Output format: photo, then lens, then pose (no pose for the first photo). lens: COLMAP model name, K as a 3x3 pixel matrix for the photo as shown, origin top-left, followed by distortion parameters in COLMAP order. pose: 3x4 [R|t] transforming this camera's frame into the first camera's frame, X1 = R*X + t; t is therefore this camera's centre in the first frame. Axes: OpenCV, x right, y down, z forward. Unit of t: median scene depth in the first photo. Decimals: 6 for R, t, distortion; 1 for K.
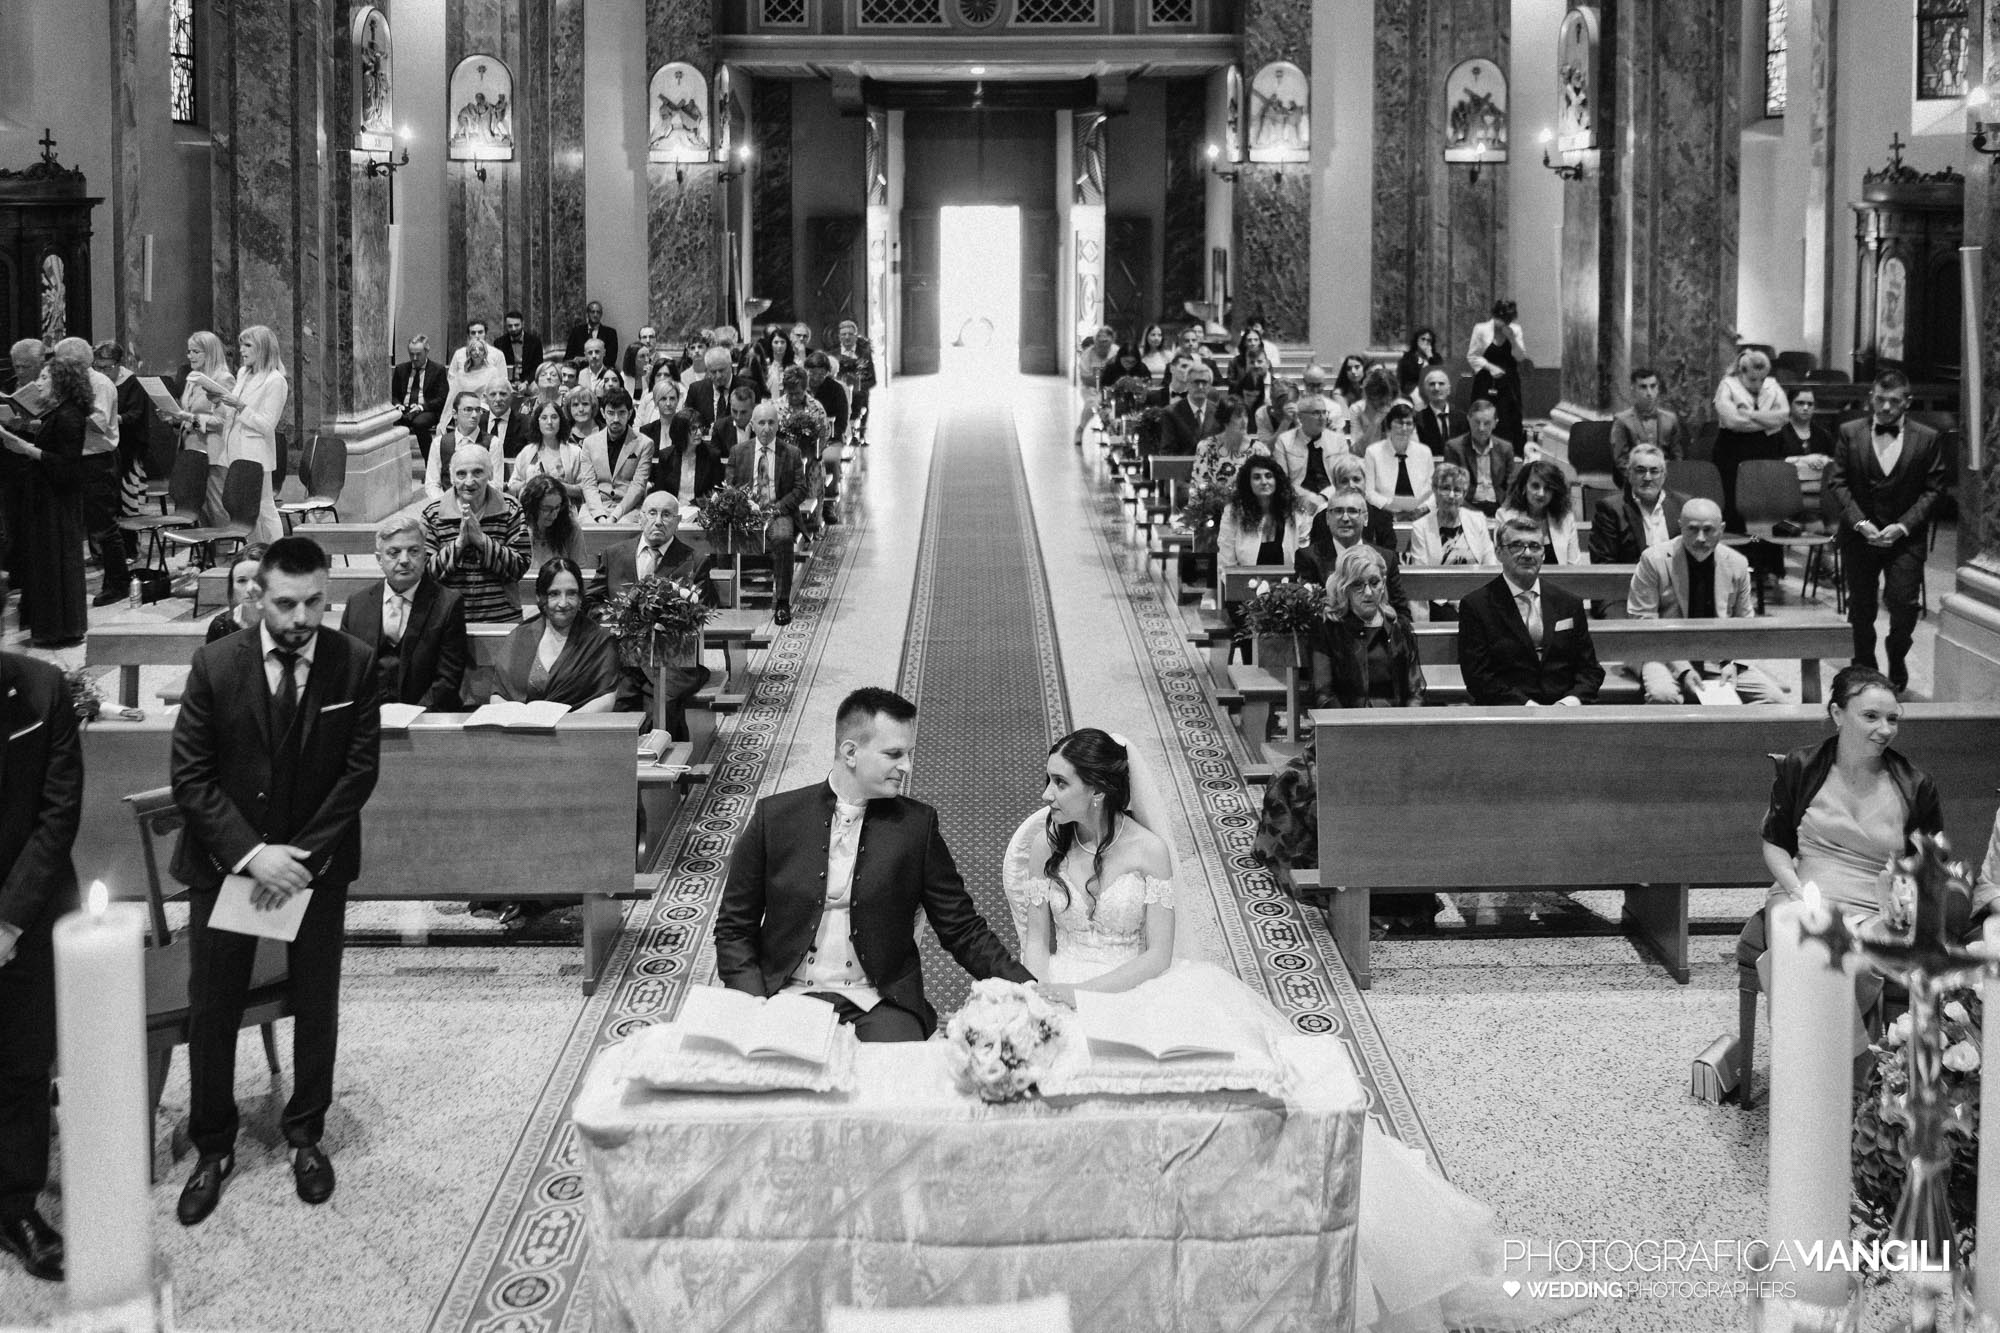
lens RADIAL K [[2332.9, 0, 994.3], [0, 2332.9, 745.2], [0, 0, 1]] dist [-0.022346, -0.050367]
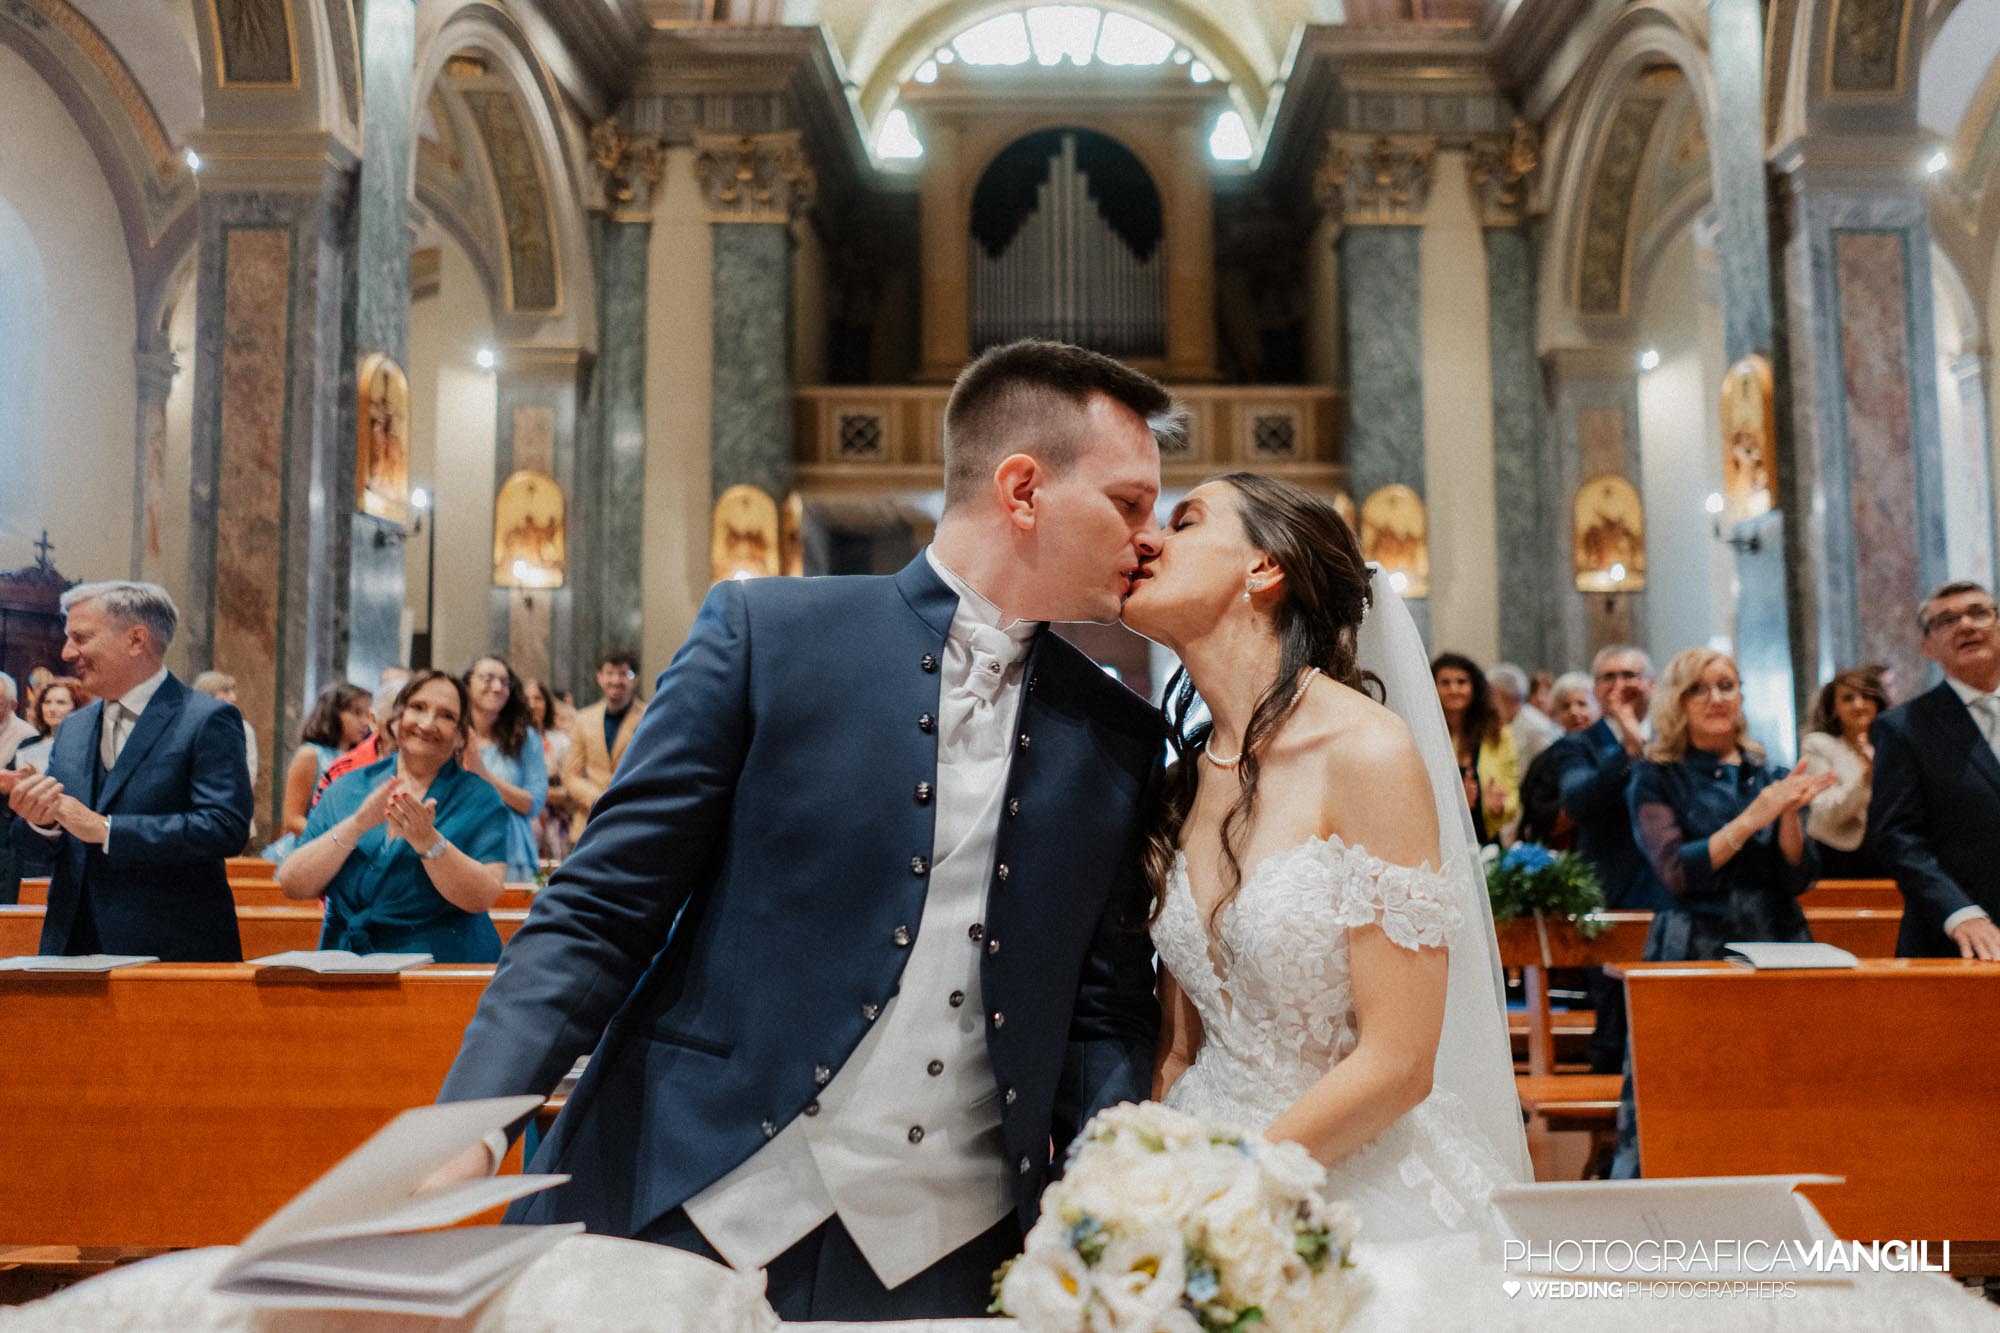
lens RADIAL K [[2332.9, 0, 994.3], [0, 2332.9, 745.2], [0, 0, 1]] dist [-0.022346, -0.050367]
pose [[0.999214, -0.011000, -0.038075, -0.001918], [0.001809, 0.972370, -0.233440, 0.025872], [0.039591, 0.233188, 0.971626, 0.129723]]
